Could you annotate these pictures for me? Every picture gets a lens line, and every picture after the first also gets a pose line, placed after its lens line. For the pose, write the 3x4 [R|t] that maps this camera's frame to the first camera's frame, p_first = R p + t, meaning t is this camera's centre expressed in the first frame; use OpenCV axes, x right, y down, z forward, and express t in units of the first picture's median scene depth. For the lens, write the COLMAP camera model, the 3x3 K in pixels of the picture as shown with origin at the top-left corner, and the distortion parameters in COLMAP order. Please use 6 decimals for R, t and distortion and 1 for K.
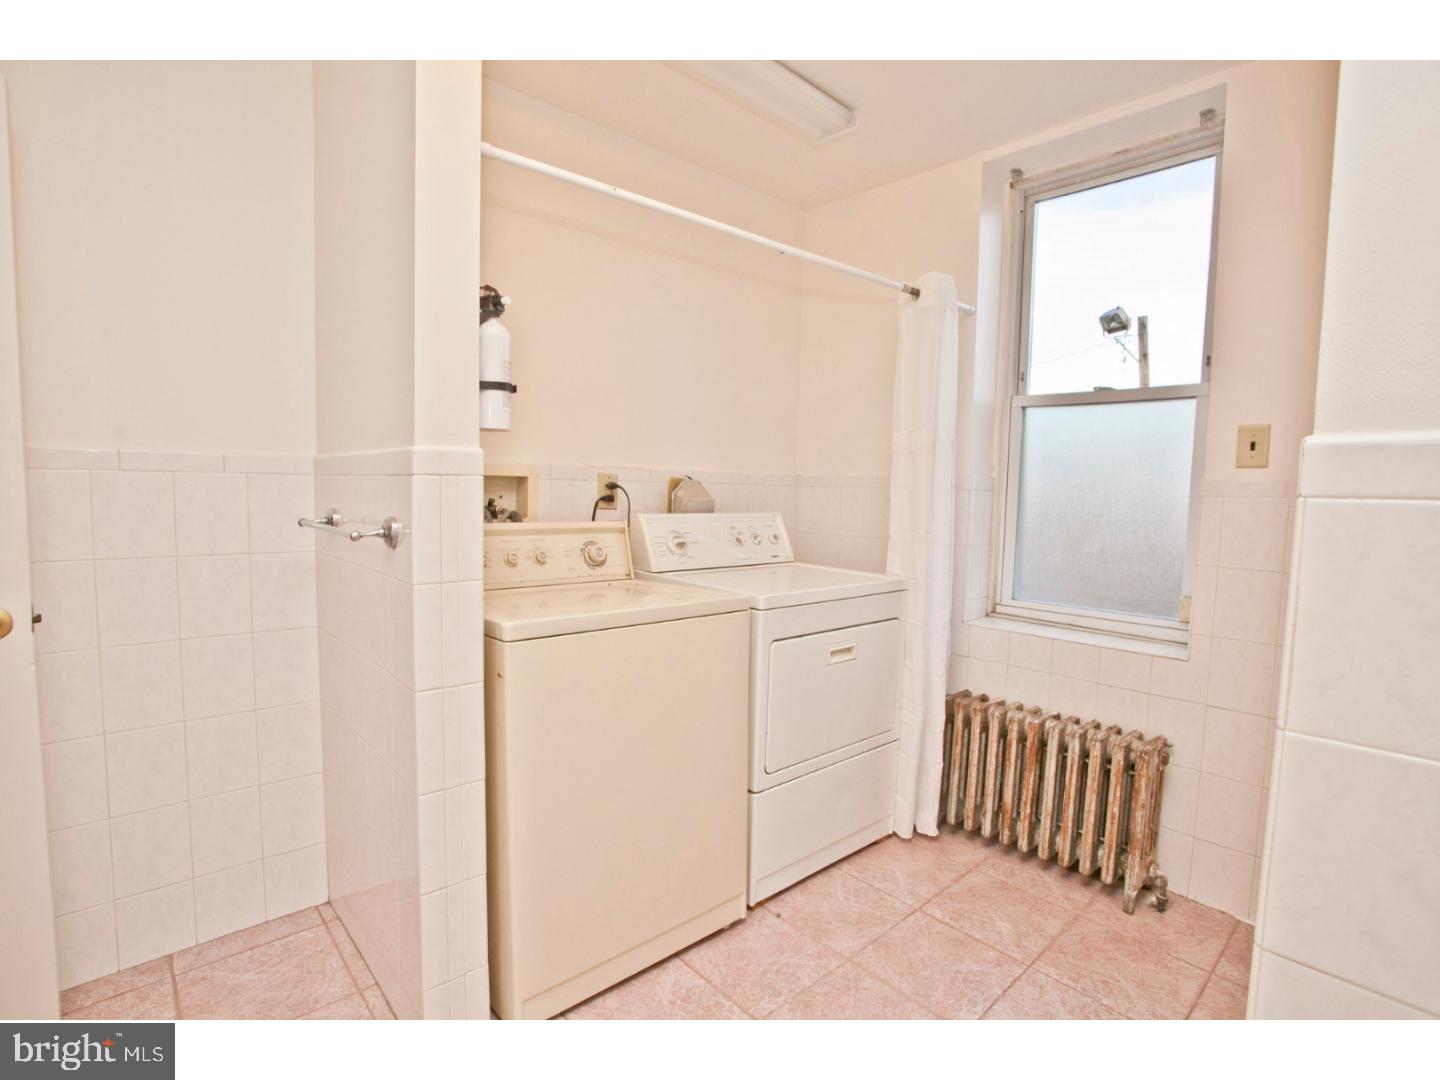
lens RADIAL K [[701.4, 0, 720.0], [0, 701.4, 542.6], [0, 0, 1]] dist [-0.051640, 0.021253]
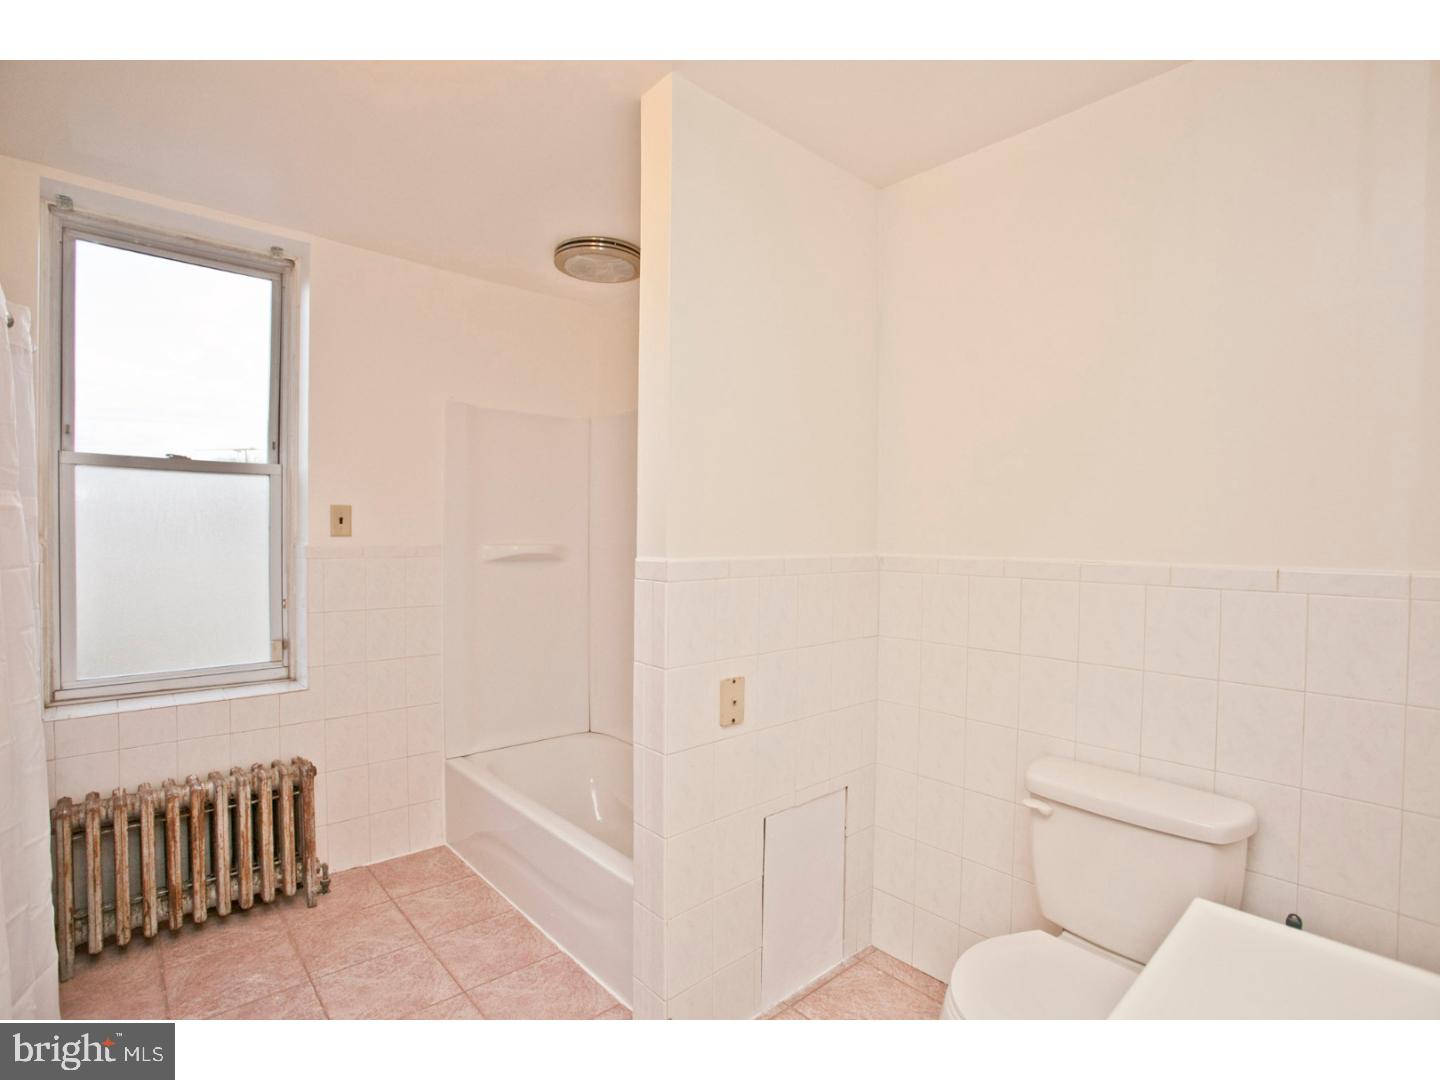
lens RADIAL K [[701.4, 0, 716.3], [0, 701.4, 545.6], [0, 0, 1]] dist [-0.051640, 0.021253]
pose [[0.020323, -0.046089, 0.998731, -0.500777], [0.067254, 0.996737, 0.044629, -0.088122], [-0.997529, 0.066262, 0.023356, 0.193787]]
